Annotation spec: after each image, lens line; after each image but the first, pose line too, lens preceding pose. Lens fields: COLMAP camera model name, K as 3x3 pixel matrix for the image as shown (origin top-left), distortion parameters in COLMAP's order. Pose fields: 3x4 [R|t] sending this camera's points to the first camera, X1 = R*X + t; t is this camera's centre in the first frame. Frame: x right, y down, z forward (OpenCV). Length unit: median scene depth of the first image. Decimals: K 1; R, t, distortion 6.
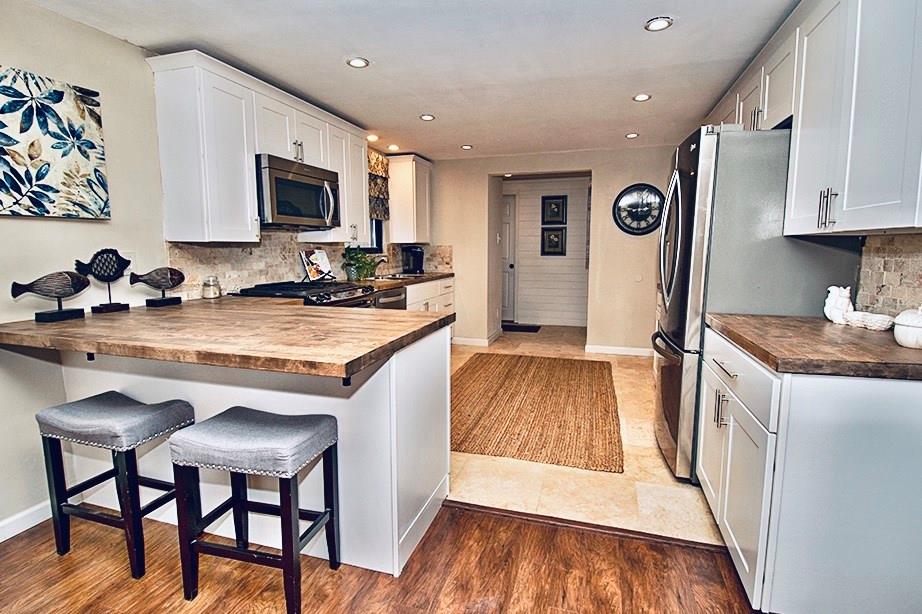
lens RADIAL K [[451.5, 0, 466.9], [0, 451.5, 301.4], [0, 0, 1]] dist [-0.014024, -0.002337]
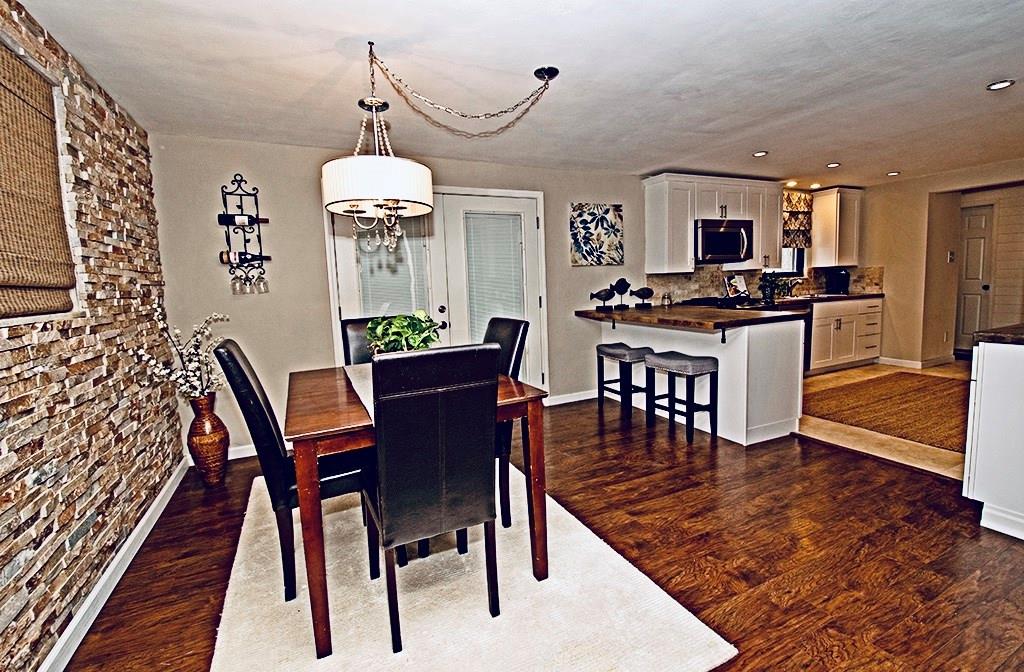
lens RADIAL K [[457.0, 0, 518.1], [0, 457.0, 333.7], [0, 0, 1]] dist [-0.026732, -0.000440]
pose [[0.668794, 0.054288, -0.741463, 0.423718], [-0.048709, 0.998387, 0.029165, 0.091435], [0.741851, 0.016610, 0.670359, -0.709243]]
